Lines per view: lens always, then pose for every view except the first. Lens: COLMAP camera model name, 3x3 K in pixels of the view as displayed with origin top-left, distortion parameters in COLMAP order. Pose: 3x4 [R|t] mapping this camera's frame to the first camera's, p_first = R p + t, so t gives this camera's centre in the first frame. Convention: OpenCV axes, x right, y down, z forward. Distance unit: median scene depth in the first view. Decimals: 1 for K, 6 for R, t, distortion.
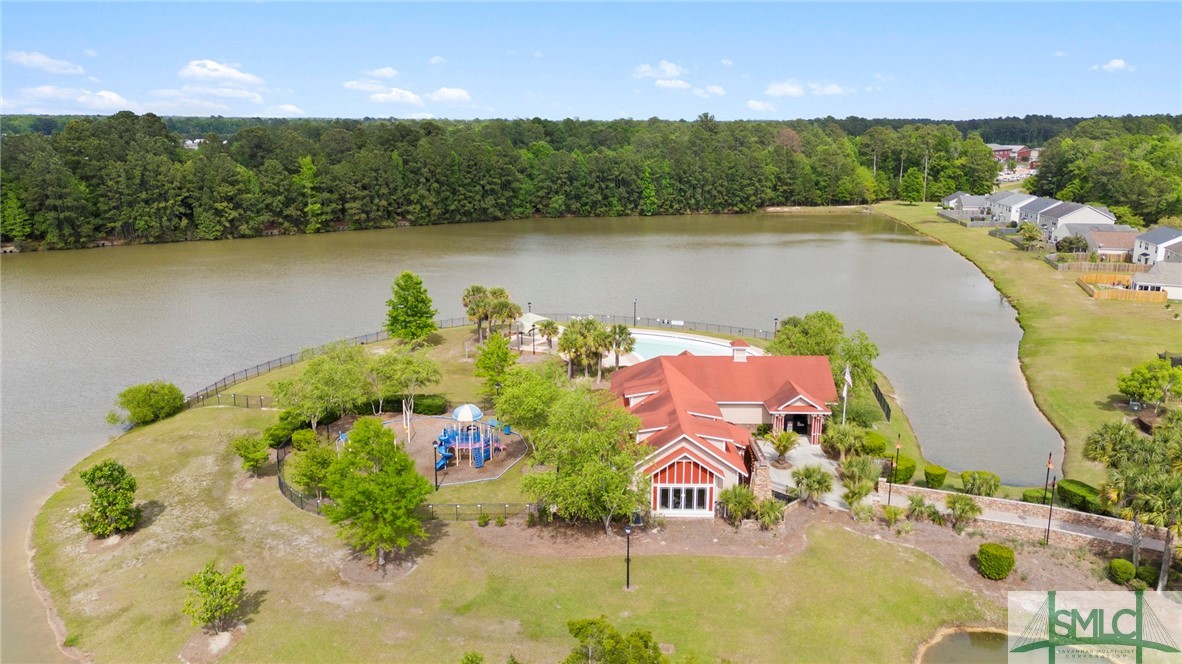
lens RADIAL K [[875.5, 0, 599.1], [0, 875.5, 326.2], [0, 0, 1]] dist [0.088250, -0.077367]
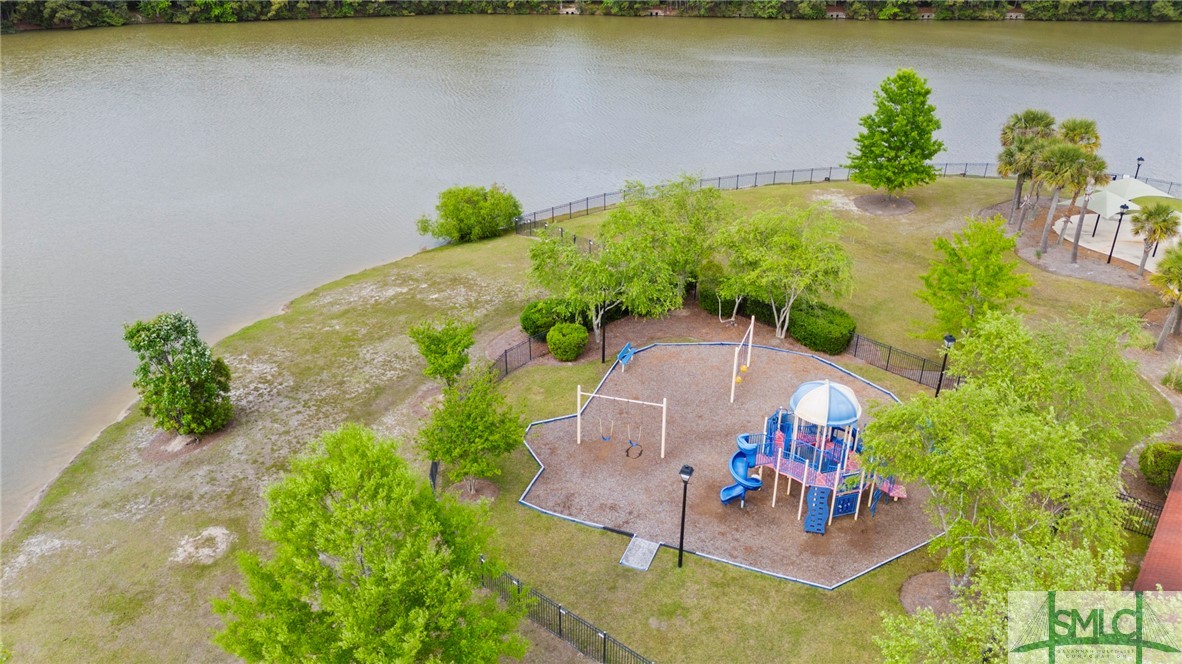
lens RADIAL K [[875.5, 0, 599.1], [0, 875.5, 326.2], [0, 0, 1]] dist [0.088250, -0.077367]
pose [[0.777999, 0.278580, -0.563125, -0.001733], [-0.154570, 0.953641, 0.258219, -0.020031], [0.608954, -0.113852, 0.784992, 0.386200]]
